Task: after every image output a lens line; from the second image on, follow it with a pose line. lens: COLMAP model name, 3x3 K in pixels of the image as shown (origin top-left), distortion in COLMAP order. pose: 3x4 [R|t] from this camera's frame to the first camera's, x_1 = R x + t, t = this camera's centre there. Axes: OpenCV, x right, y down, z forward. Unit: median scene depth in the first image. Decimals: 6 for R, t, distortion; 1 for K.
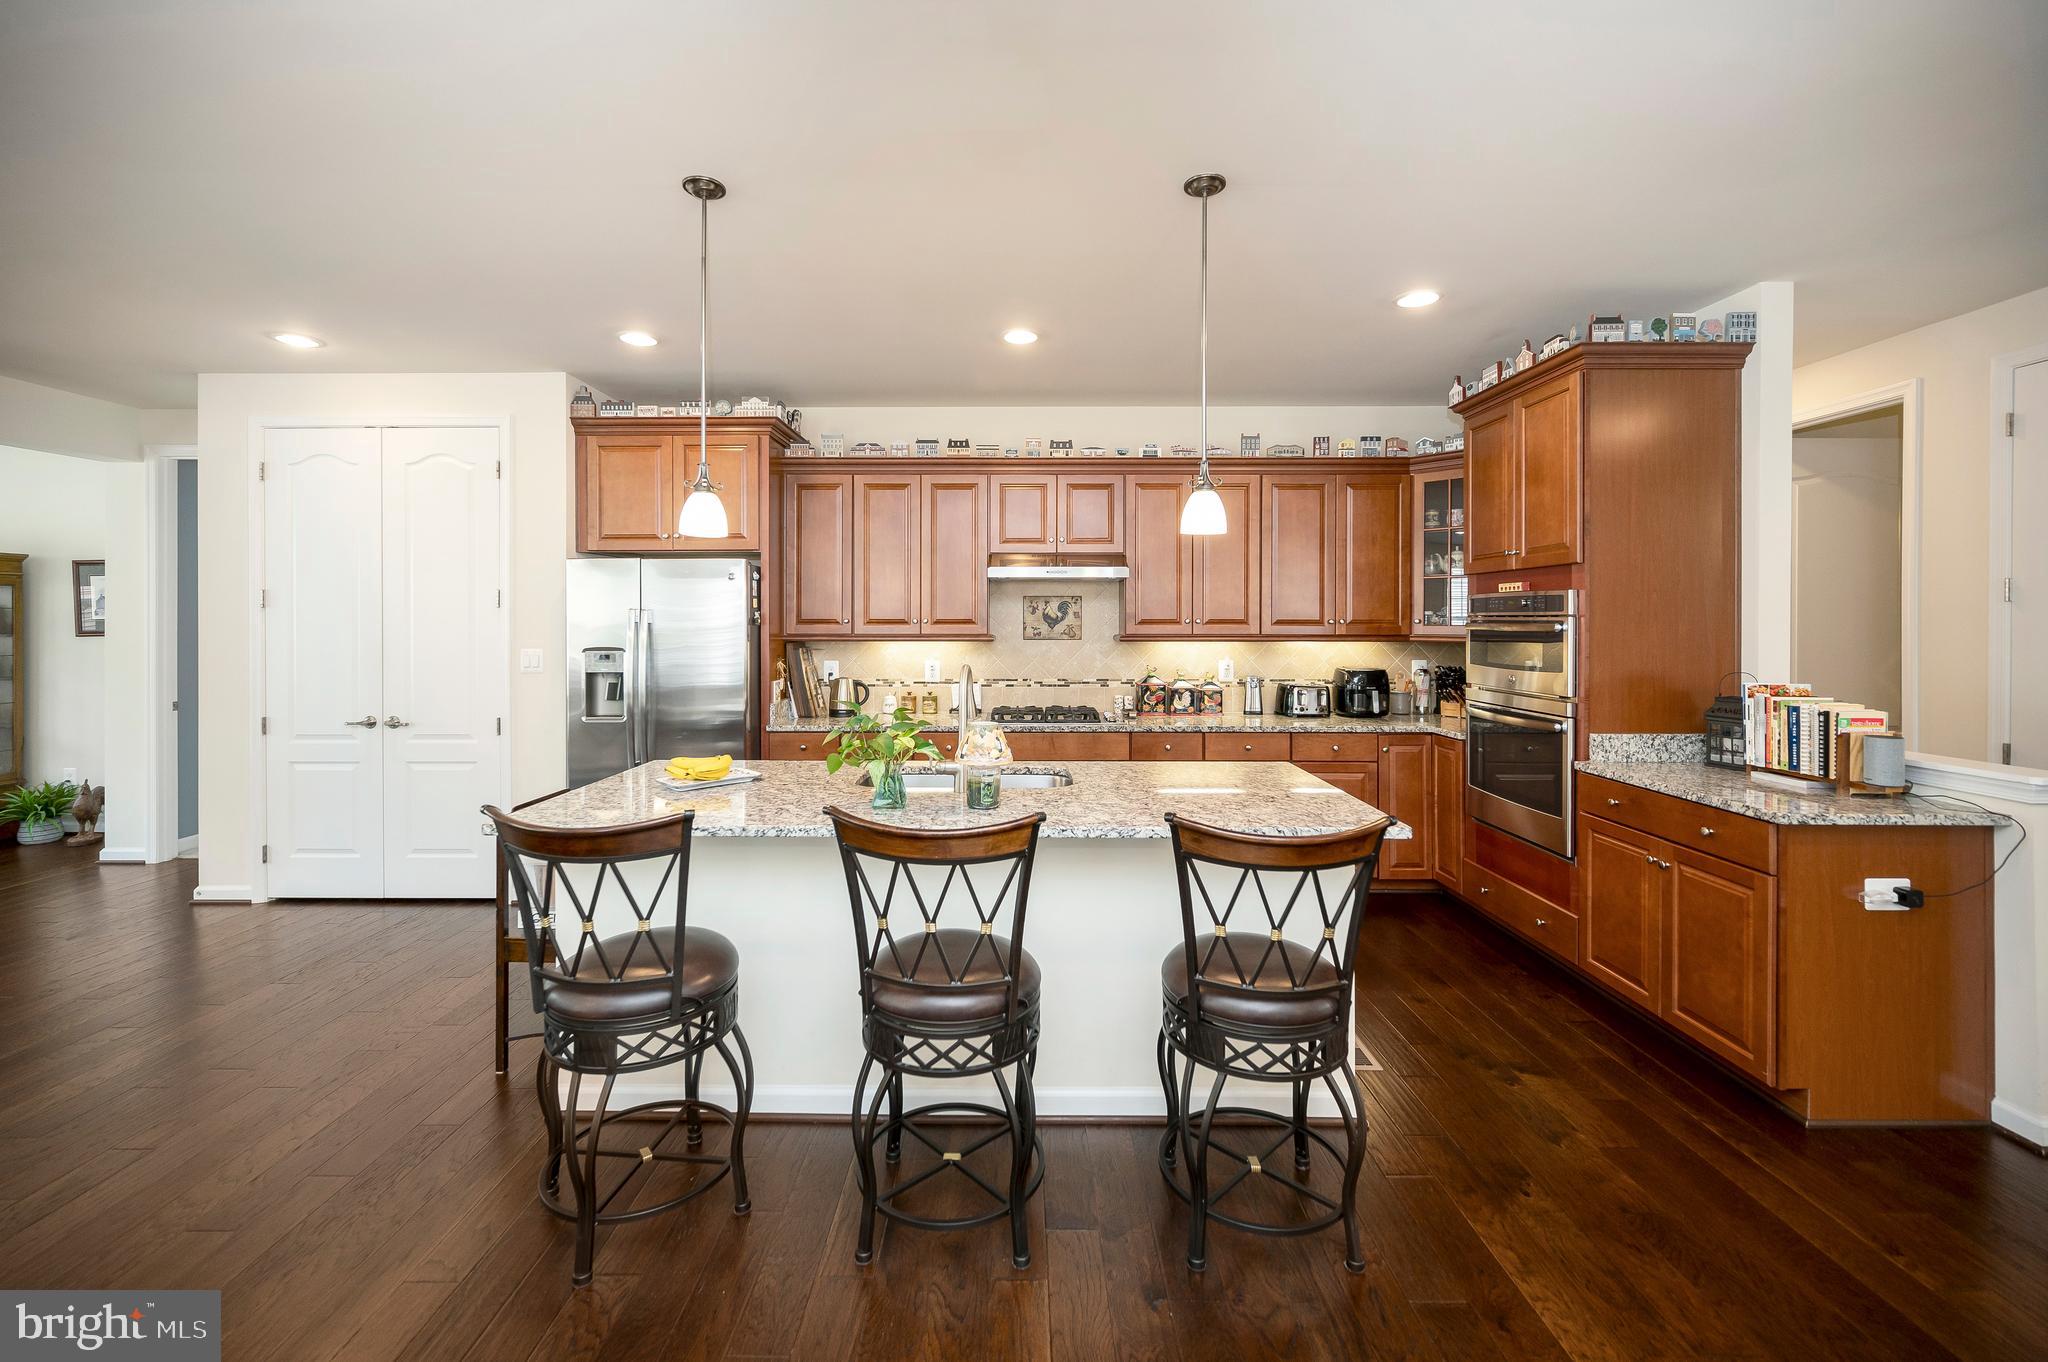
lens RADIAL K [[832.1, 0, 1017.8], [0, 832.1, 626.1], [0, 0, 1]] dist [0.000543, -0.000373]
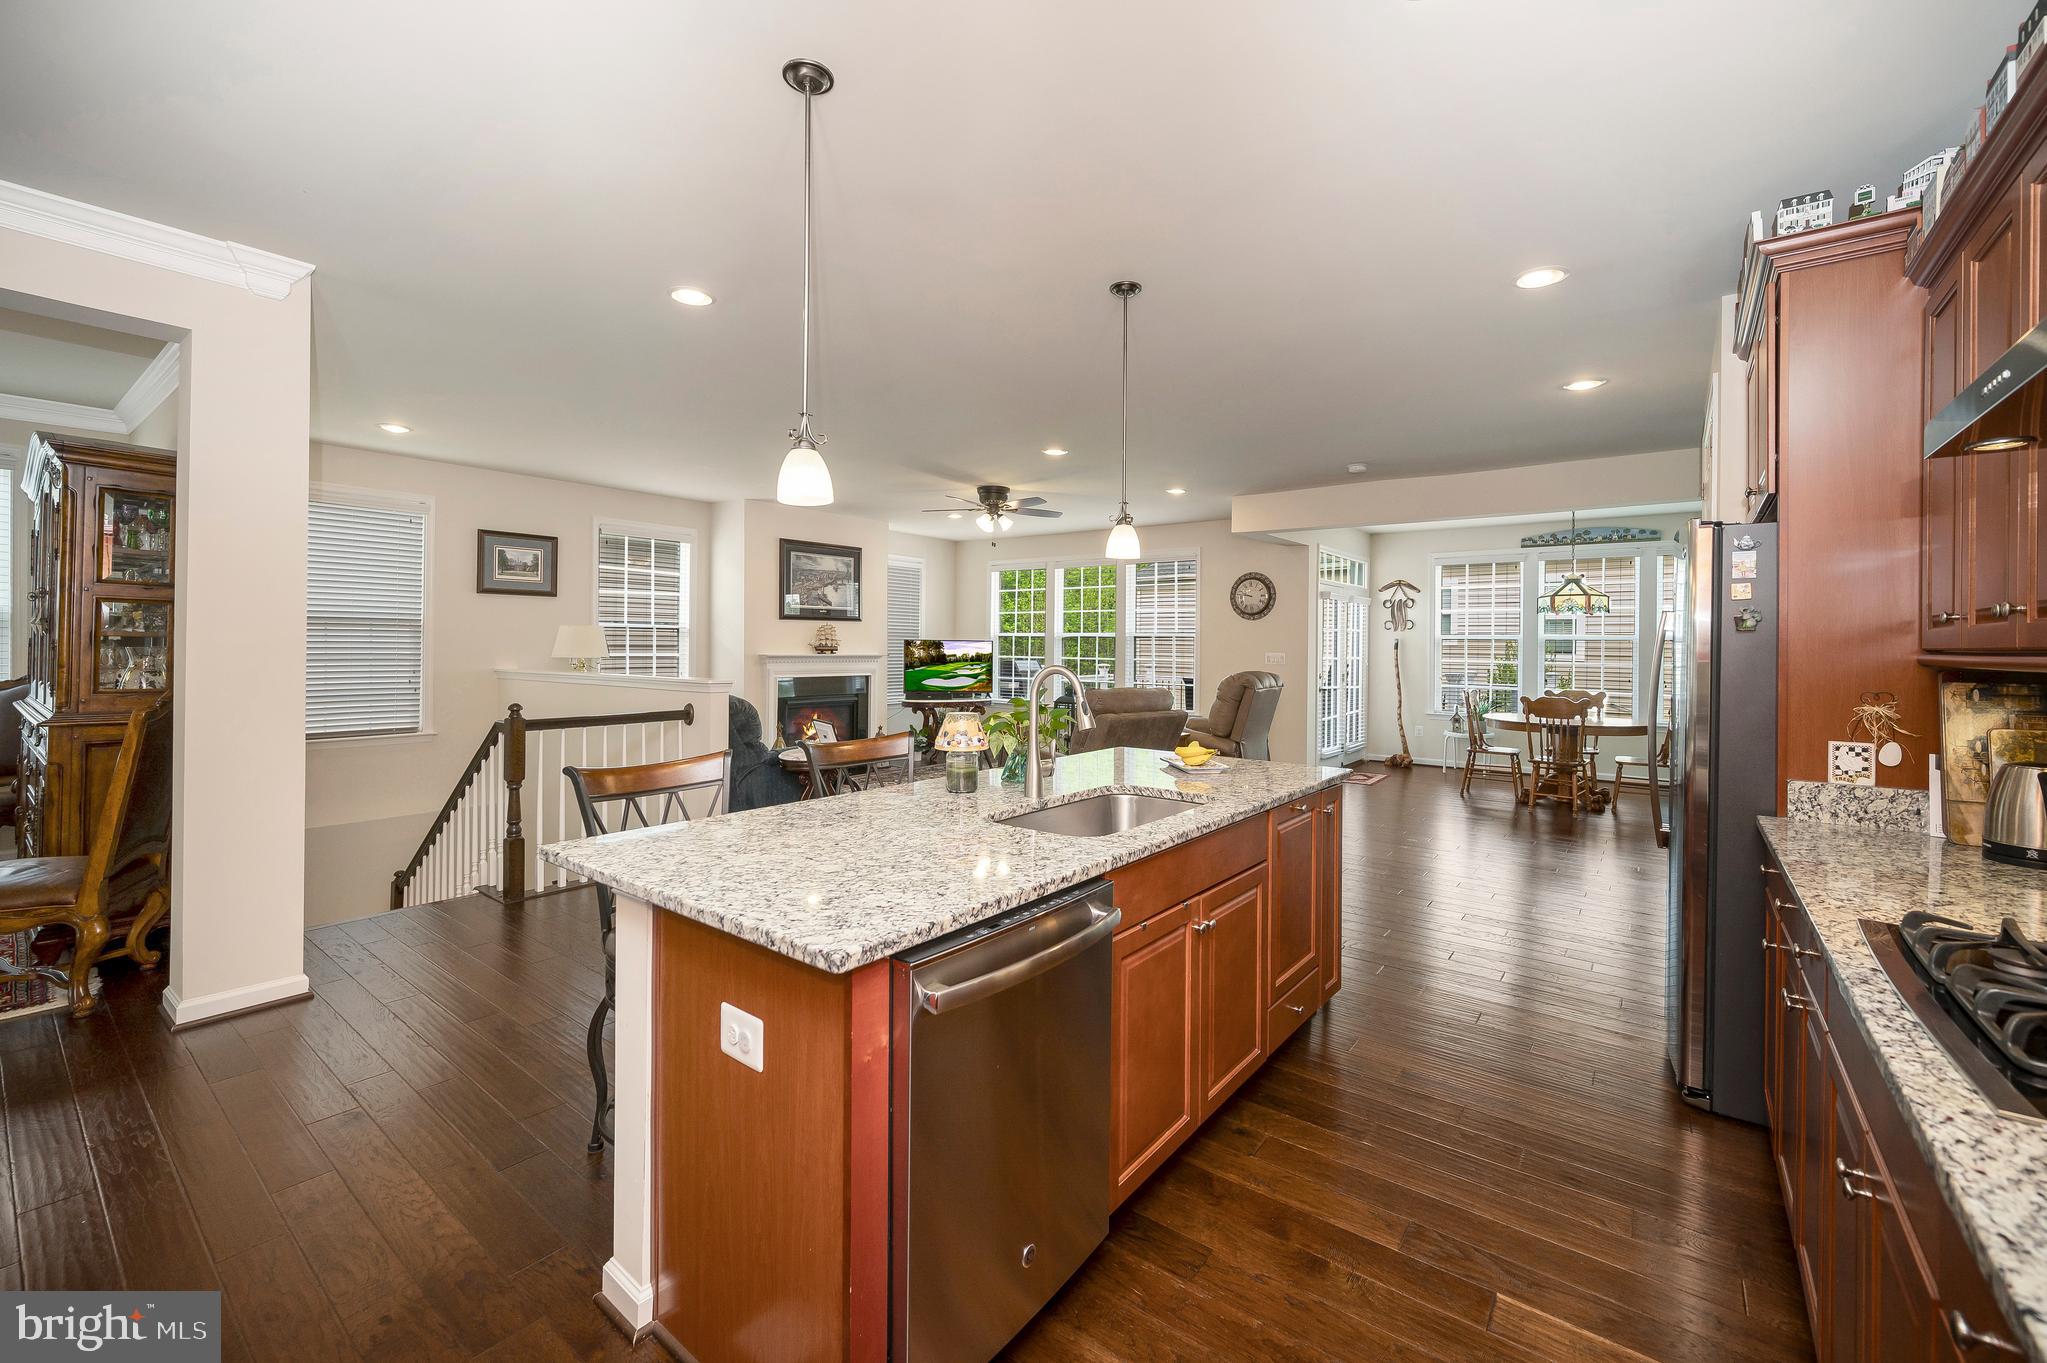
lens RADIAL K [[828.6, 0, 1017.6], [0, 828.6, 638.8], [0, 0, 1]] dist [0.000902, 0.000080]
pose [[-0.612433, -0.012299, -0.790427, 0.398257], [-0.012589, 0.999904, -0.005804, 0.013294], [0.790422, 0.006396, -0.612529, 0.895099]]
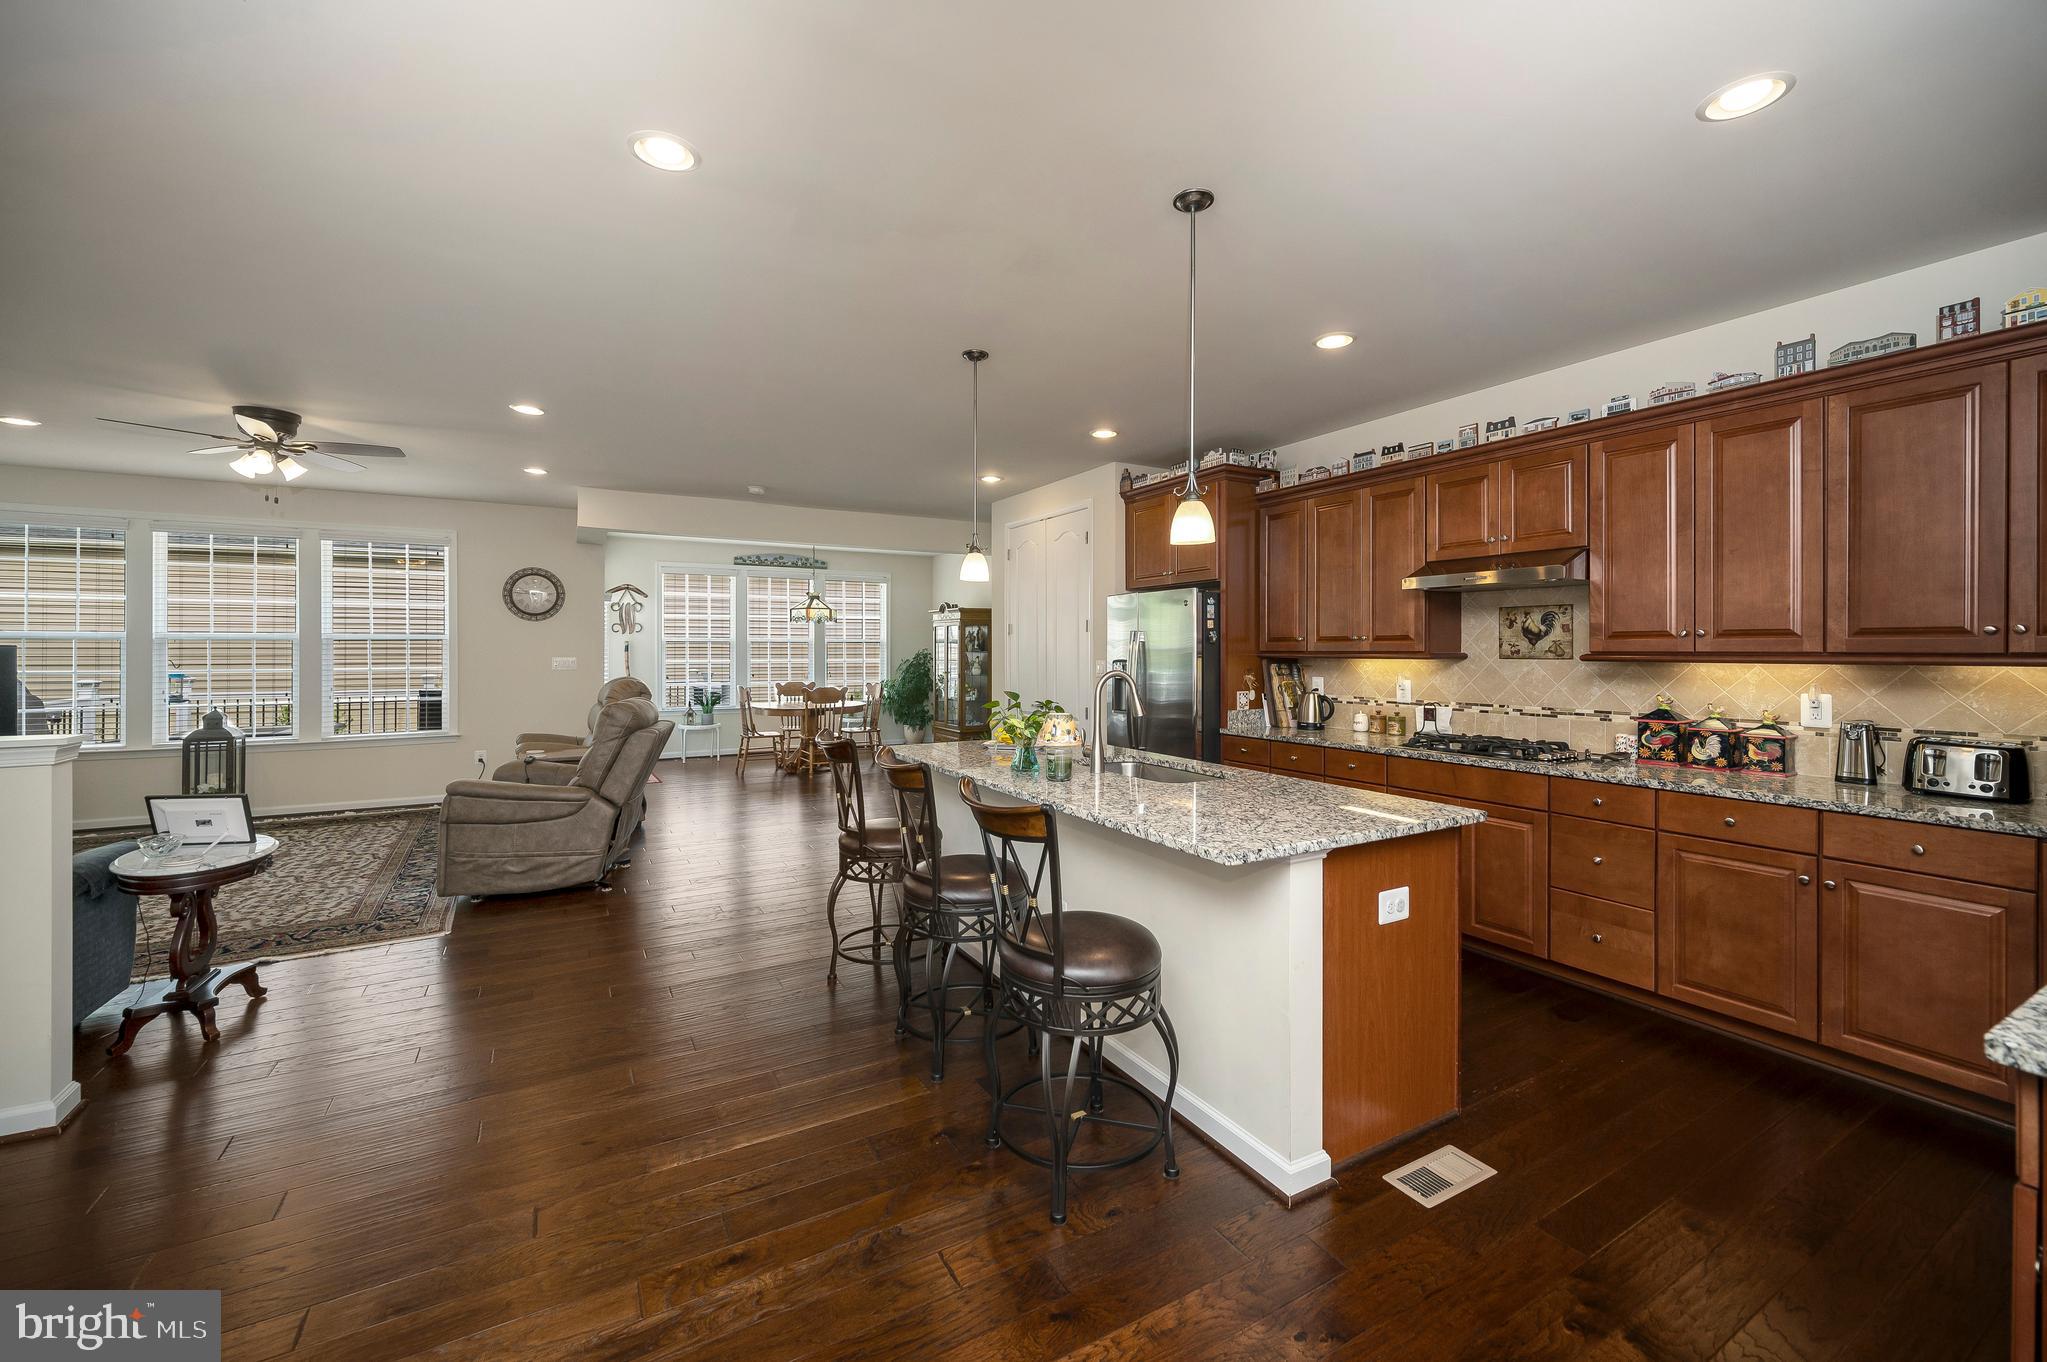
lens RADIAL K [[822.5, 0, 1025.9], [0, 822.5, 649.3], [0, 0, 1]] dist [-0.000796, -0.000341]
pose [[0.500303, -0.000214, -0.865850, 0.531072], [-0.003440, 0.999992, -0.002235, 0.011243], [0.865843, 0.004097, 0.500299, 0.173015]]
